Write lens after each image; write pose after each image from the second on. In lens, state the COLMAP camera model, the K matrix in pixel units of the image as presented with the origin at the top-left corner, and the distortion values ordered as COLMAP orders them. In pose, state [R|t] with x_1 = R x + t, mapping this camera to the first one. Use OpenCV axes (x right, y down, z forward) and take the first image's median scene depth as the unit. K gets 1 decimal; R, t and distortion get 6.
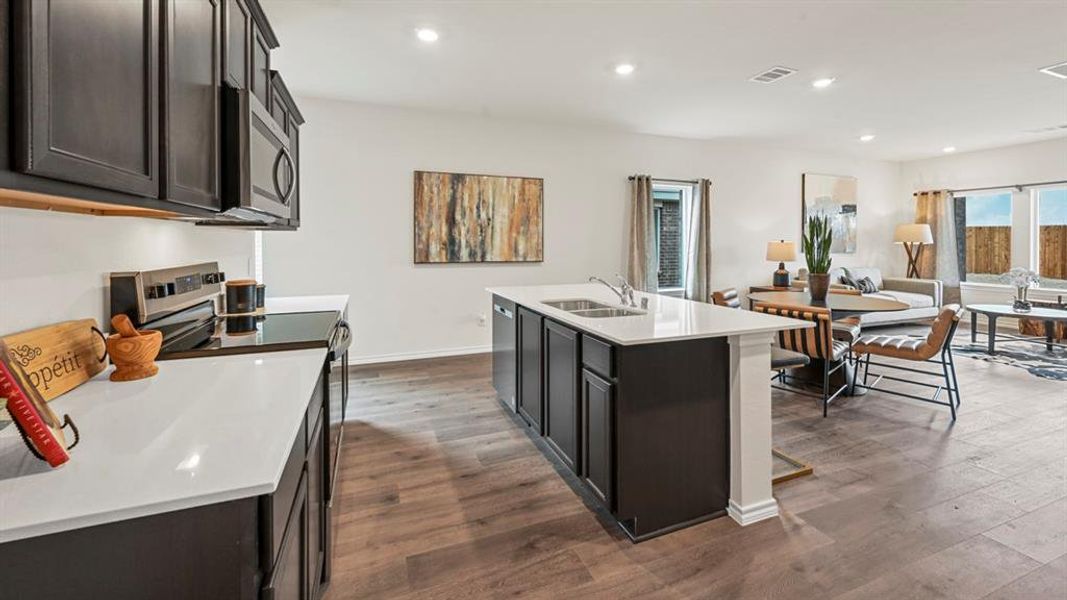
lens RADIAL K [[422.9, 0, 533.0], [0, 422.9, 247.0], [0, 0, 1]] dist [-0.002488, 0.001909]
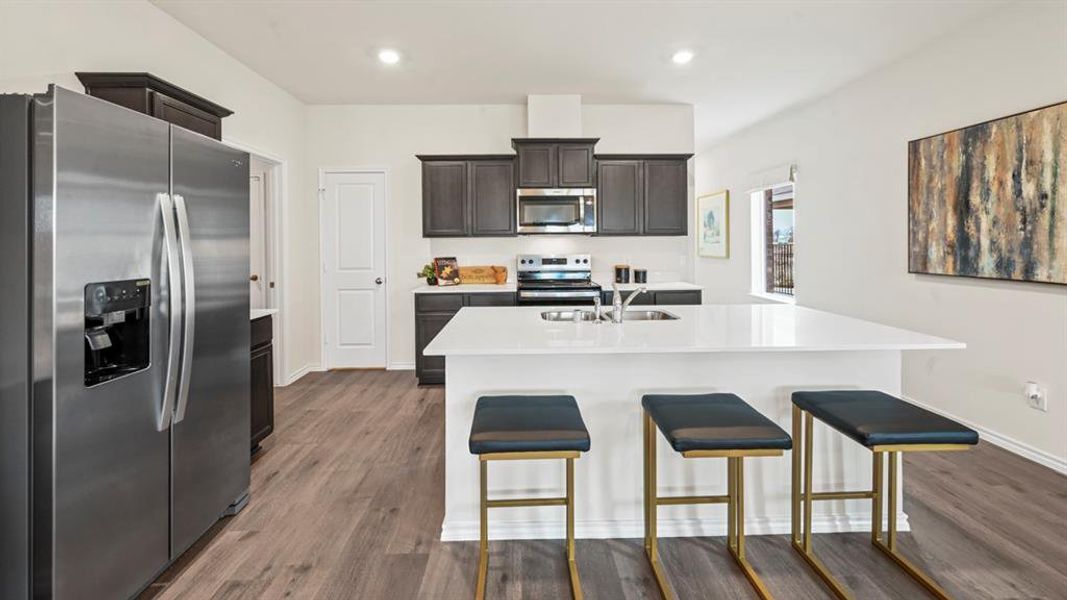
lens RADIAL K [[422.9, 0, 533.3], [0, 422.9, 245.4], [0, 0, 1]] dist [-0.002488, 0.001909]
pose [[-0.327691, 0.006087, -0.944765, 0.595729], [-0.004625, 0.999957, 0.008047, -0.010151], [0.944774, 0.007007, -0.327649, 0.643311]]
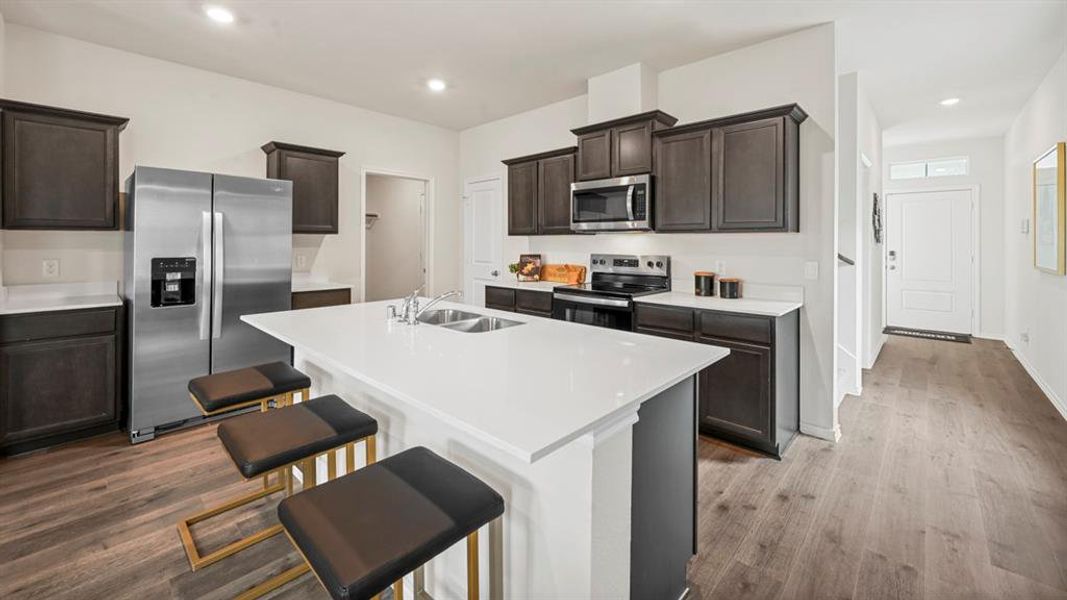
lens RADIAL K [[422.9, 0, 531.5], [0, 422.9, 243.7], [0, 0, 1]] dist [-0.002488, 0.001909]
pose [[-0.900497, -0.001399, -0.434861, 0.206108], [-0.008138, 0.999874, 0.013636, -0.013343], [0.434787, 0.015818, -0.900394, 1.028032]]
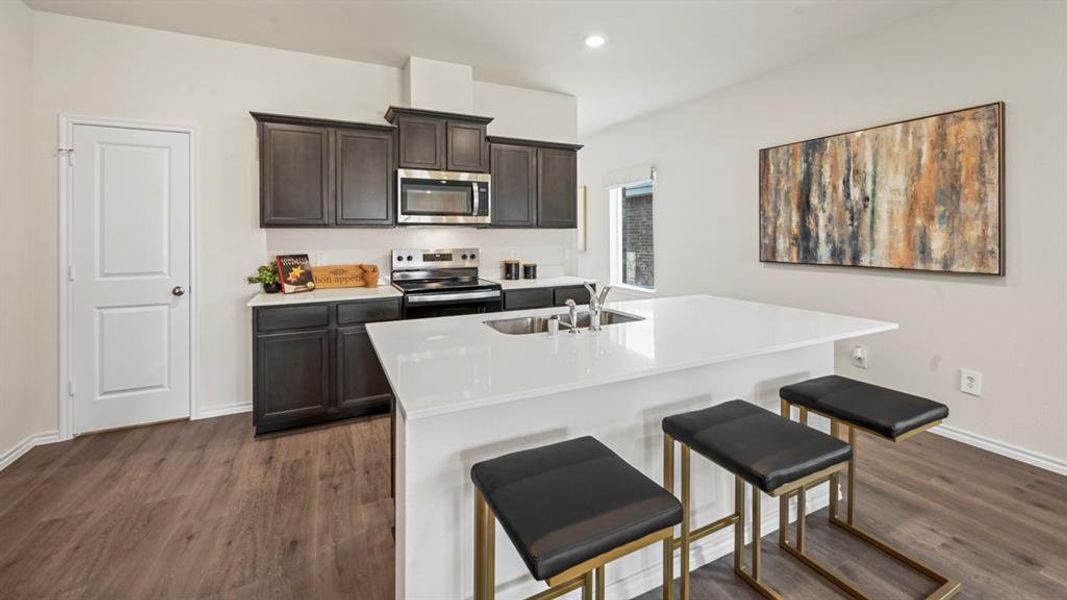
lens RADIAL K [[422.9, 0, 532.2], [0, 422.9, 236.5], [0, 0, 1]] dist [-0.002488, 0.001909]
pose [[0.091628, -0.001228, -0.995793, 0.505420], [-0.005895, 0.999981, -0.001776, -0.006382], [0.995776, 0.006032, 0.091619, 0.484403]]
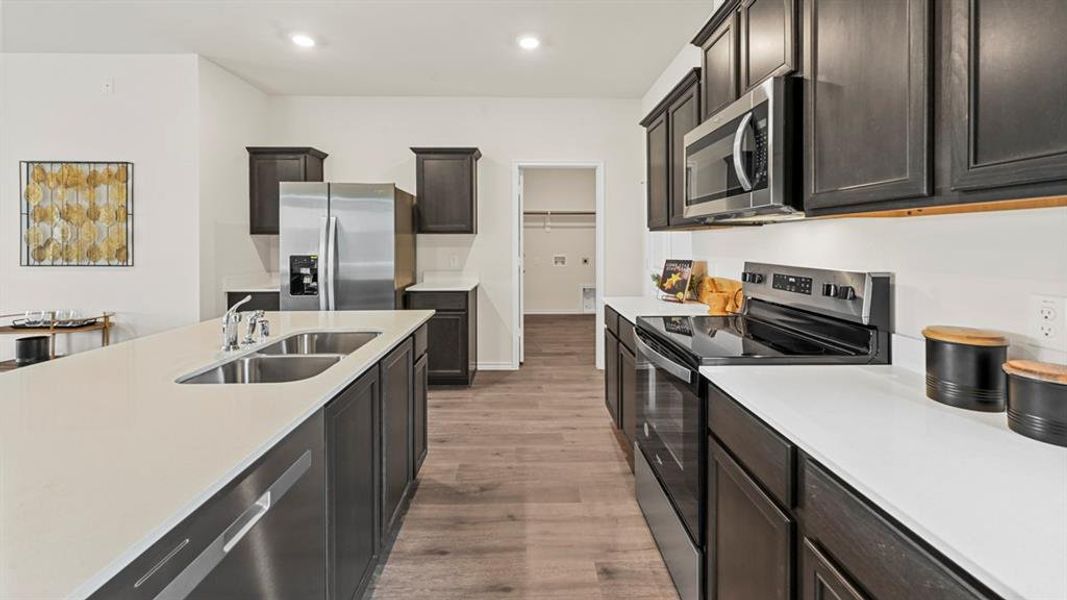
lens RADIAL K [[422.9, 0, 530.4], [0, 422.9, 246.2], [0, 0, 1]] dist [-0.002488, 0.001909]
pose [[-0.939351, -0.001220, 0.342956, -0.217433], [0.007426, 0.999687, 0.023897, -0.011952], [-0.342878, 0.024994, -0.939048, 0.816196]]
